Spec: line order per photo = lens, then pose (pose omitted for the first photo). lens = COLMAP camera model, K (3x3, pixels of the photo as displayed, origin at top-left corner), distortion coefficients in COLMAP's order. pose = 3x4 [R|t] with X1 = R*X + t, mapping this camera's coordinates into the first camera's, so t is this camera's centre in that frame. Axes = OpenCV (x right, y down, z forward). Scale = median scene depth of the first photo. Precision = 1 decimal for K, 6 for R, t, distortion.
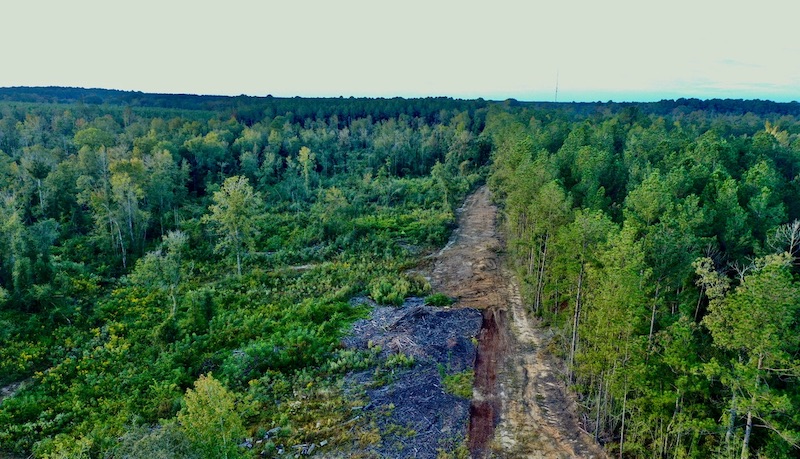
lens RADIAL K [[630.1, 0, 401.1], [0, 630.1, 268.1], [0, 0, 1]] dist [0.008051, 0.001140]
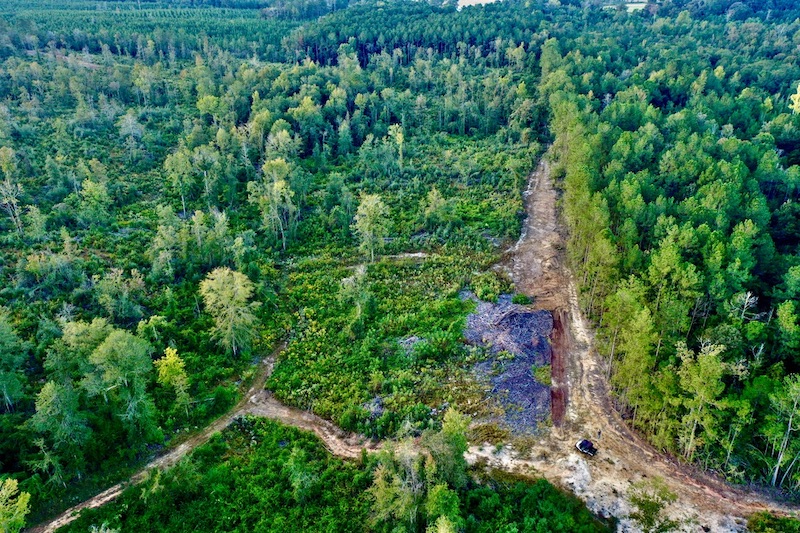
lens RADIAL K [[631.6, 0, 404.0], [0, 631.6, 264.2], [0, 0, 1]] dist [0.013821, 0.003819]
pose [[0.998806, 0.016726, -0.045899, -0.165509], [-0.007963, 0.982741, 0.184817, -0.333159], [0.048198, -0.184230, 0.981701, -0.516198]]
